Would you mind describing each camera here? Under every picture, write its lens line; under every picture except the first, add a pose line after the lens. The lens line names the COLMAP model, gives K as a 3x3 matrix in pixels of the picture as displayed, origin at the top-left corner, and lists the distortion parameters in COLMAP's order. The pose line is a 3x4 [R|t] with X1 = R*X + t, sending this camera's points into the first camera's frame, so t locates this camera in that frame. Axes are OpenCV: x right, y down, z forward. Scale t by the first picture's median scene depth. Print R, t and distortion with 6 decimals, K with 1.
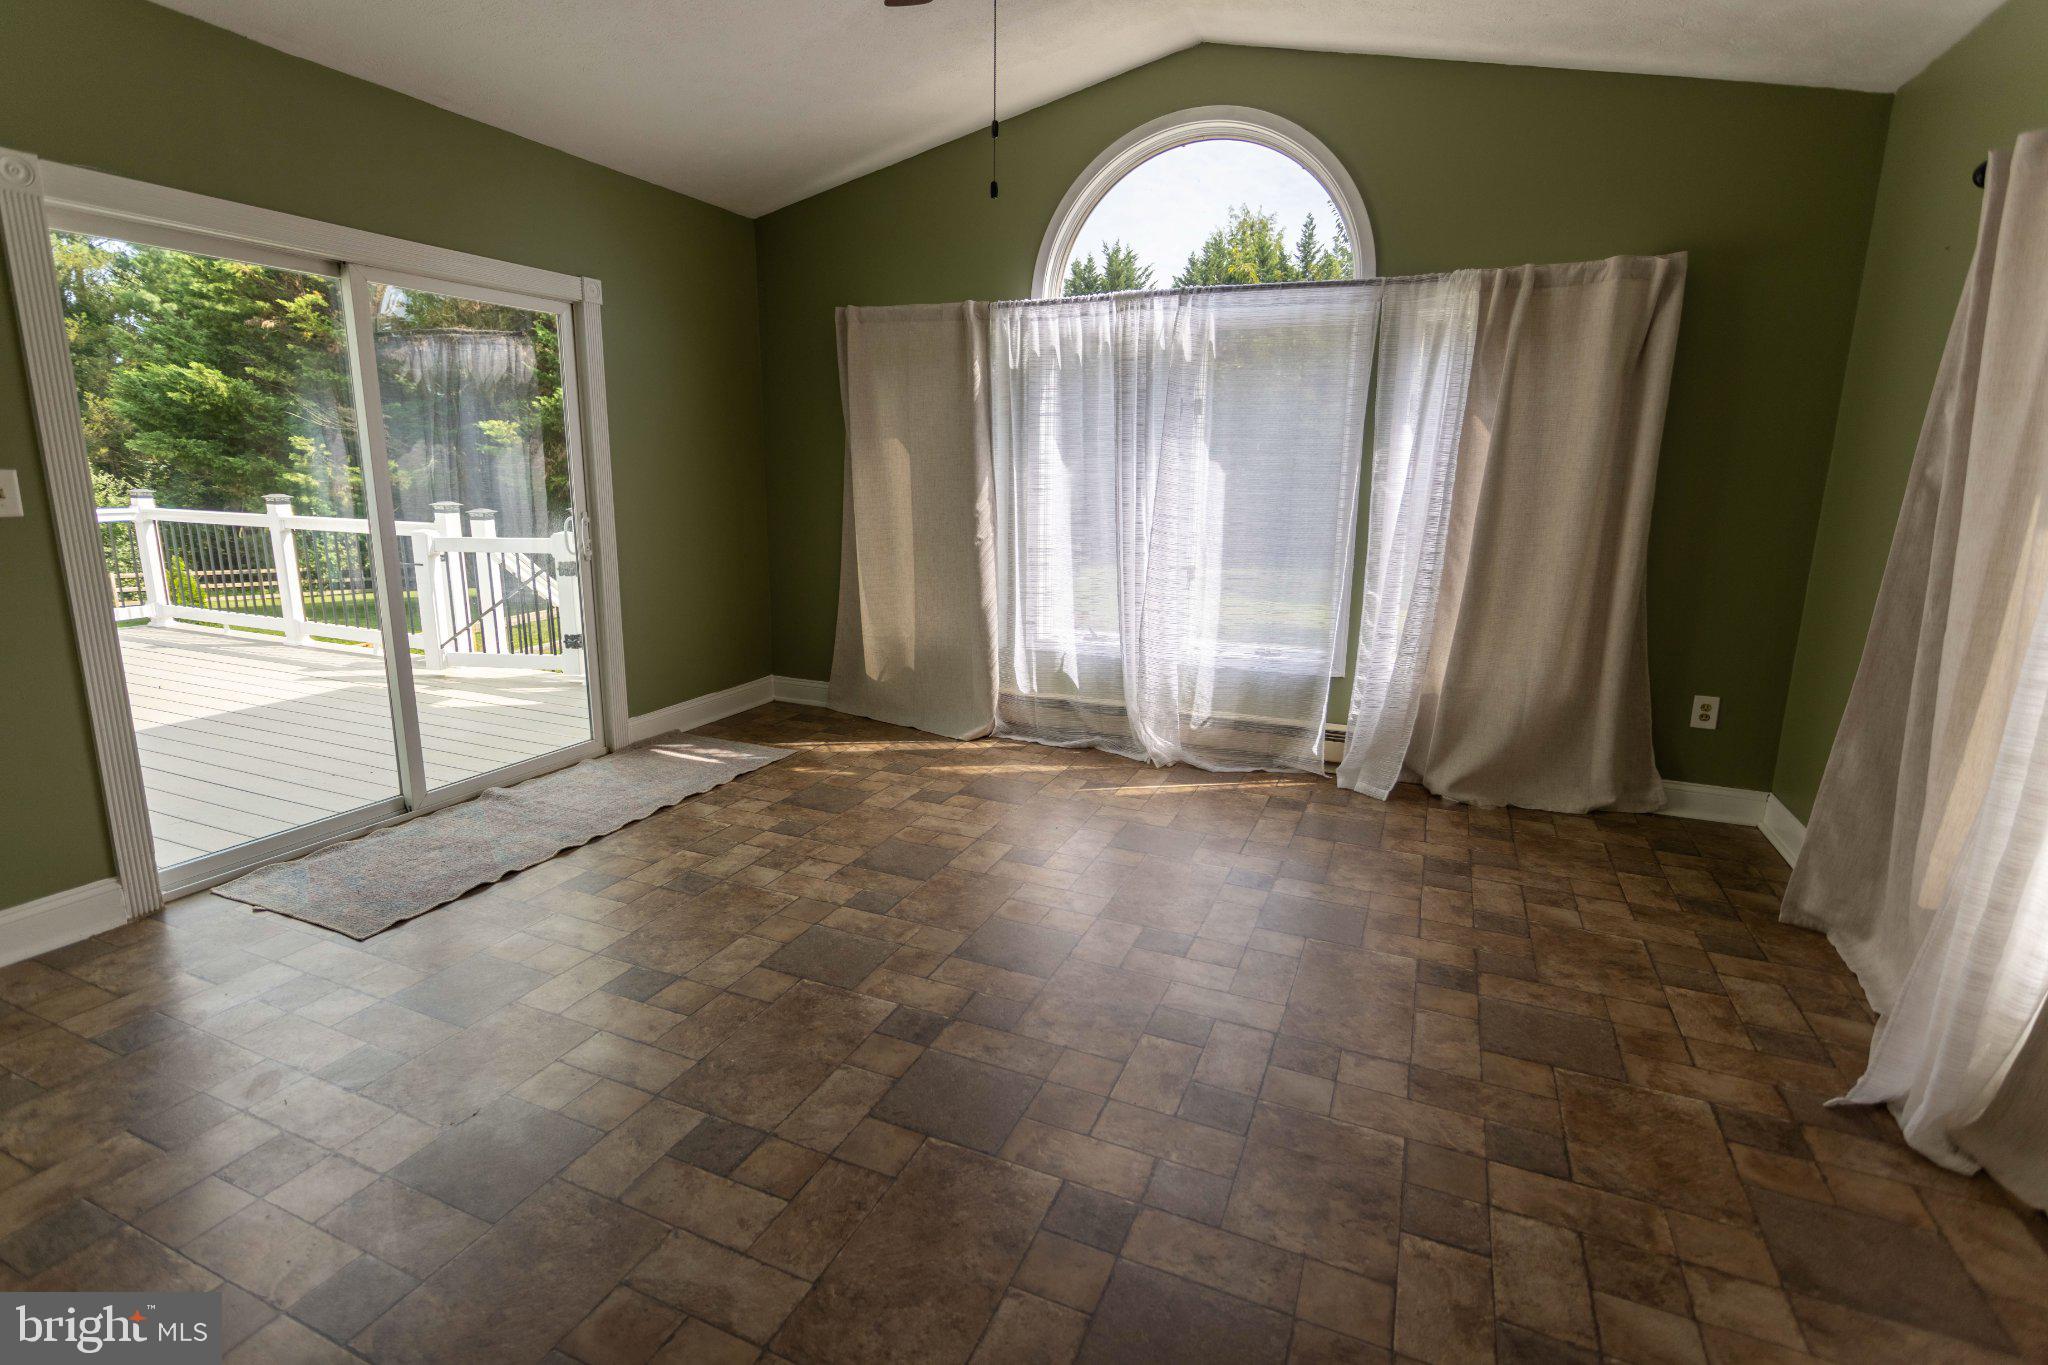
lens RADIAL K [[977.6, 0, 1009.1], [0, 977.6, 680.3], [0, 0, 1]] dist [0.005852, 0.000641]
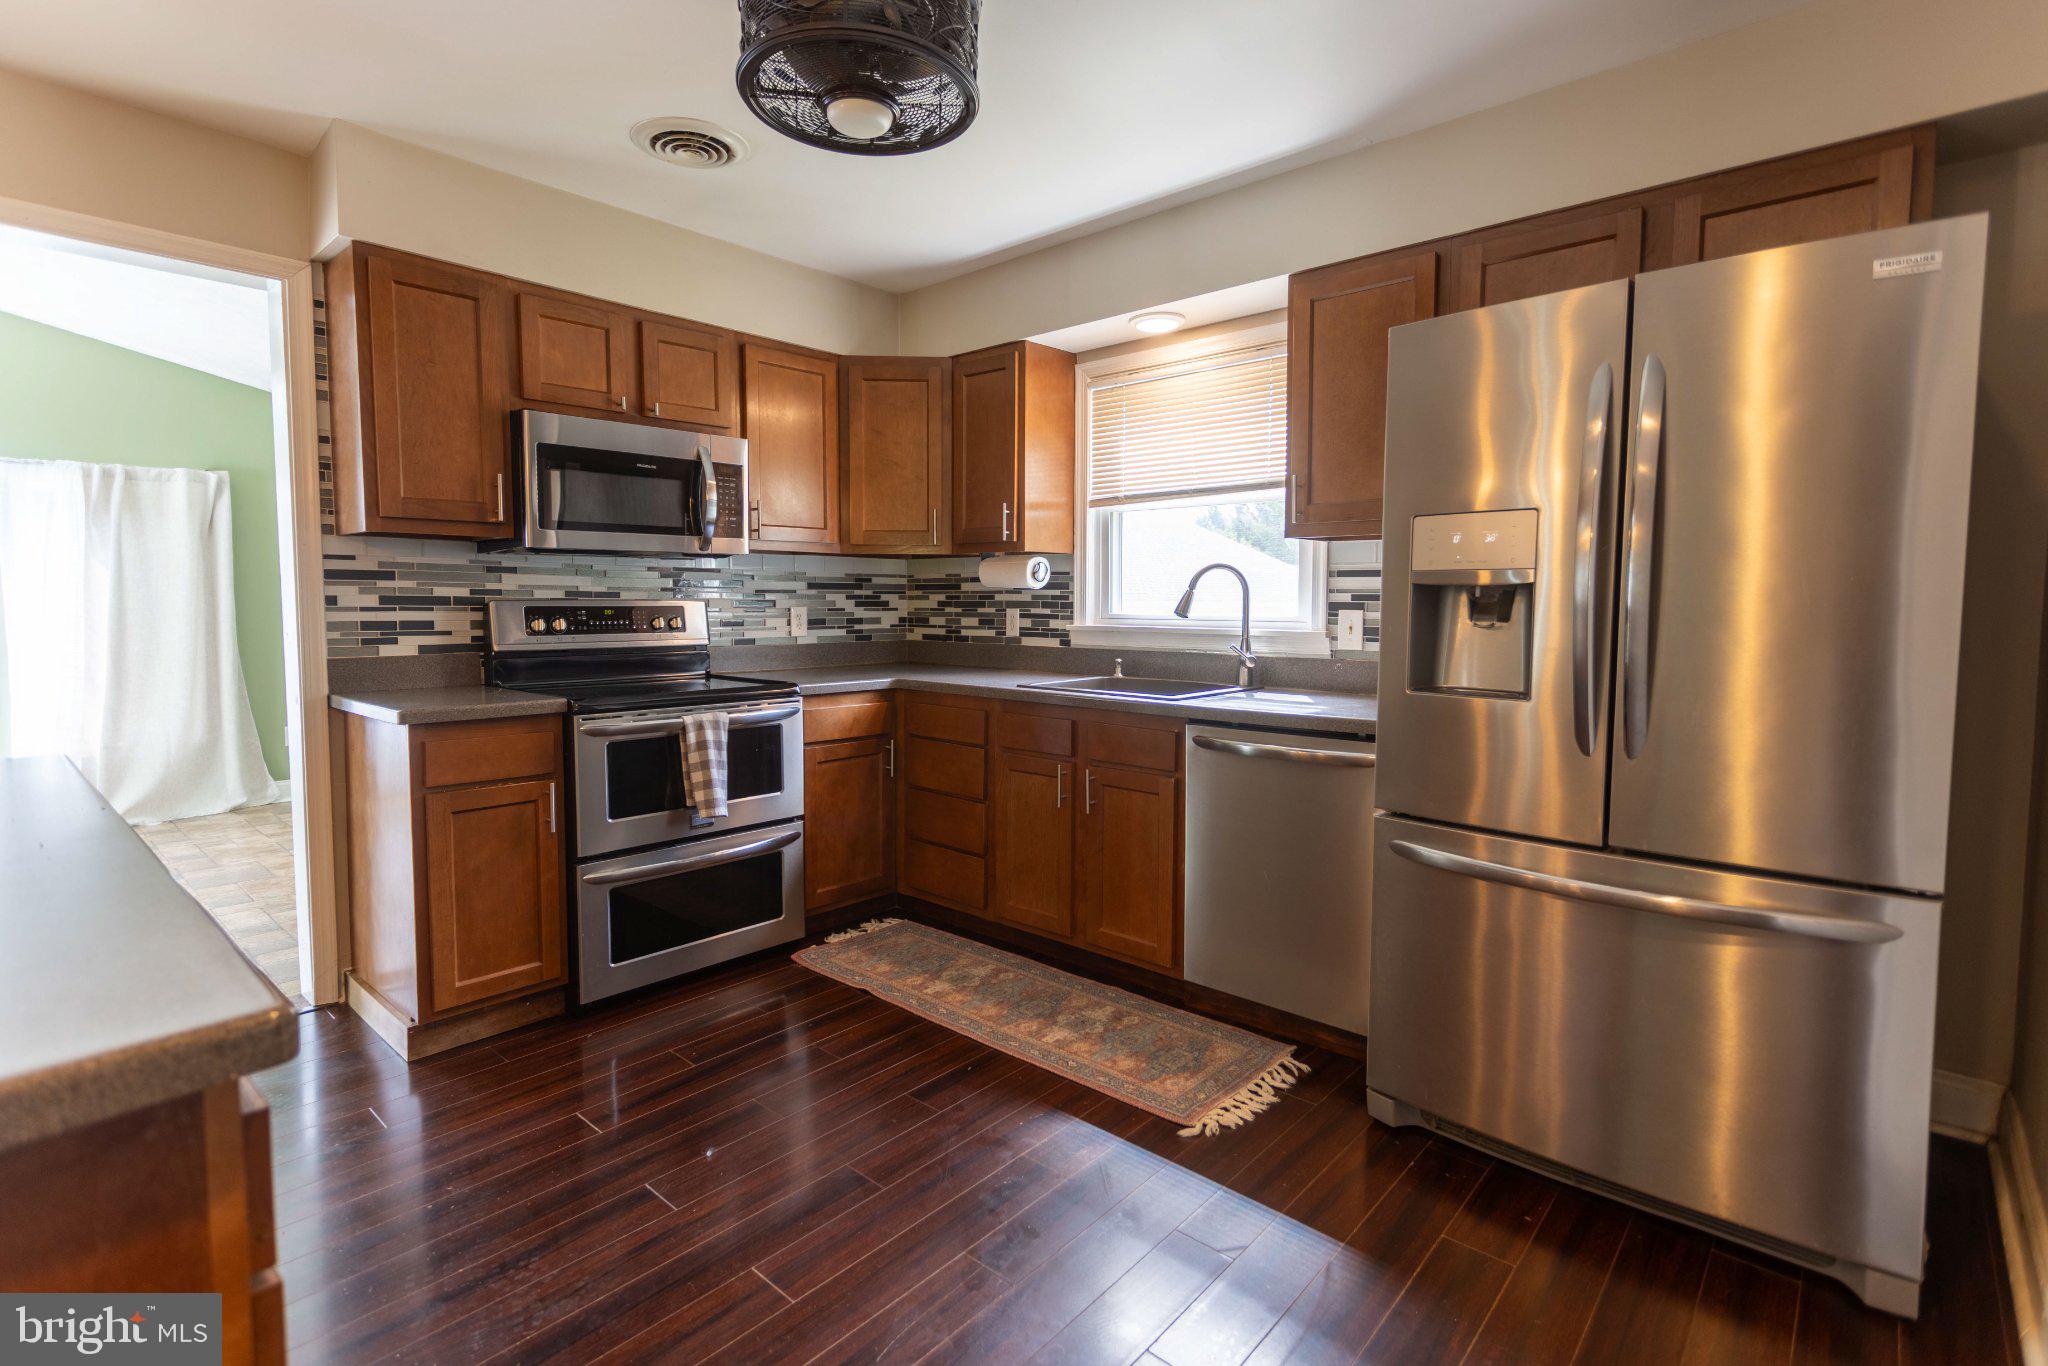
lens RADIAL K [[977.6, 0, 989.4], [0, 977.6, 654.9], [0, 0, 1]] dist [0.005852, 0.000641]
pose [[0.341488, -0.058756, 0.938048, -0.456956], [0.198898, 0.979958, -0.011026, 0.153085], [-0.918600, 0.190341, 0.346330, -0.714574]]
